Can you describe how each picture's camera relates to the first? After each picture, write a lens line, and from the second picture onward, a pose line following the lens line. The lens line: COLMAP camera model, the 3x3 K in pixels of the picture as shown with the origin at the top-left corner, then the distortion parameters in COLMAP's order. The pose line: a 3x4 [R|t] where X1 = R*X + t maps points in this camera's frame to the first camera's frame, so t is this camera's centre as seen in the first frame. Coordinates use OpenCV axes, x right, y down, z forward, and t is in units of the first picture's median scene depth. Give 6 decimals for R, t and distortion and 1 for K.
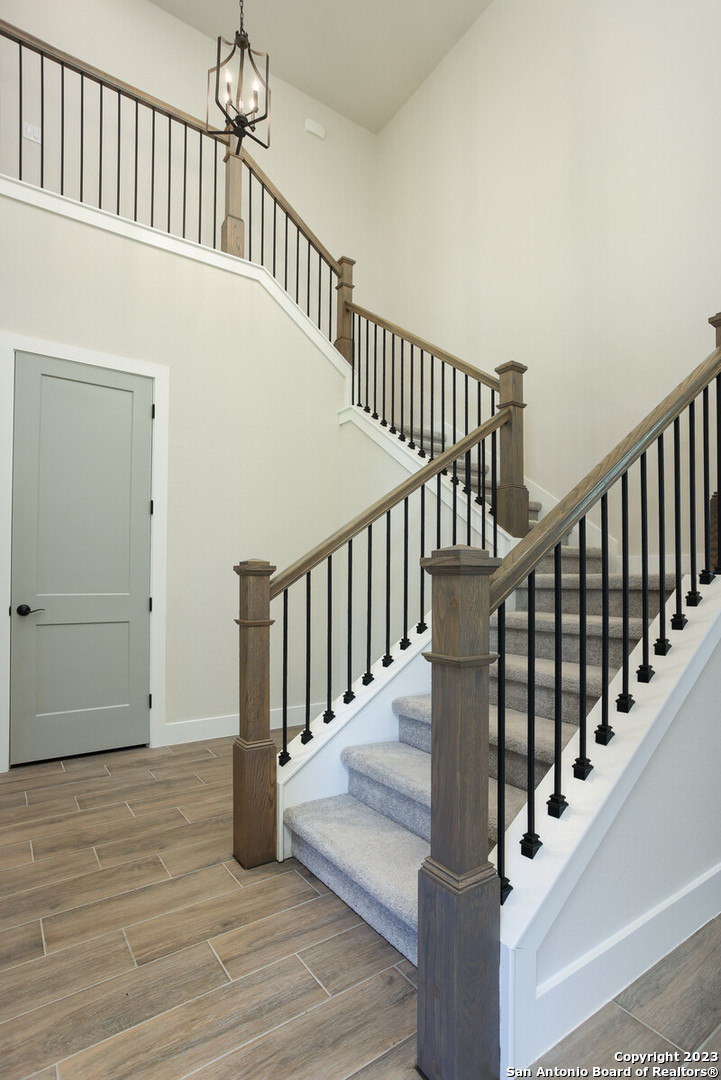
lens RADIAL K [[522.9, 0, 359.7], [0, 522.9, 580.8], [0, 0, 1]] dist [-0.045005, 0.033471]
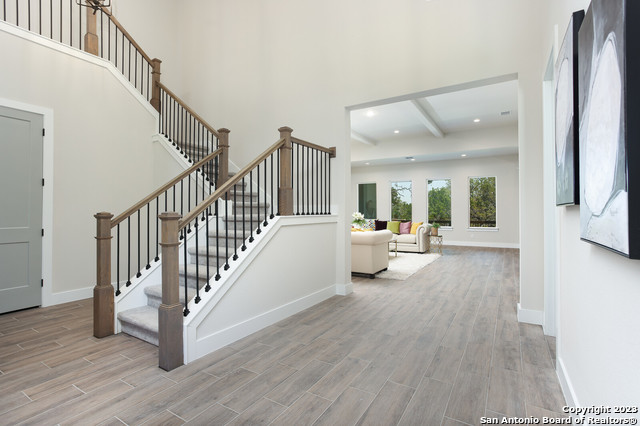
lens RADIAL K [[309.9, 0, 303.8], [0, 309.9, 209.7], [0, 0, 1]] dist [-0.045005, 0.033471]
pose [[0.934520, -0.006922, 0.355843, 0.108992], [0.008341, 0.999962, -0.002454, -0.026083], [-0.355813, 0.005261, 0.934542, -0.442267]]
